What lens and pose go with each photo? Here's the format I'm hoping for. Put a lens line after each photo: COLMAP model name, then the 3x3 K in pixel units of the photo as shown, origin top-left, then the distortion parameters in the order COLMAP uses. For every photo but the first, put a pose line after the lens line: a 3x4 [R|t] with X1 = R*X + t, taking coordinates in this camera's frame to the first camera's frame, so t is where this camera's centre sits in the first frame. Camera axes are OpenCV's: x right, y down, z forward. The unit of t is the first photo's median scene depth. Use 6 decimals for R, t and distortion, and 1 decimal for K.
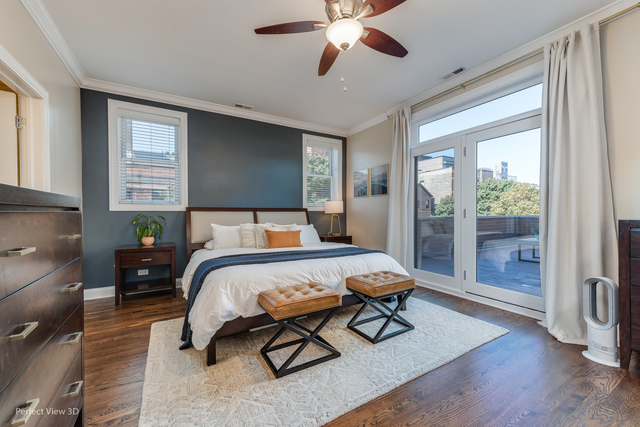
lens RADIAL K [[257.1, 0, 321.7], [0, 257.1, 214.9], [0, 0, 1]] dist [0.009229, 0.000259]
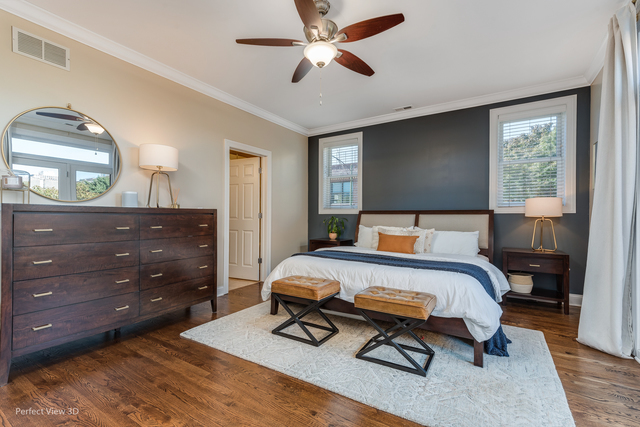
lens RADIAL K [[297.0, 0, 320.0], [0, 297.0, 214.5], [0, 0, 1]] dist [0.003965, 0.000199]
pose [[0.436473, 0.000789, -0.899717, 0.660310], [-0.009436, 0.999949, -0.003700, -0.006002], [0.899668, 0.010105, 0.436458, 0.244597]]
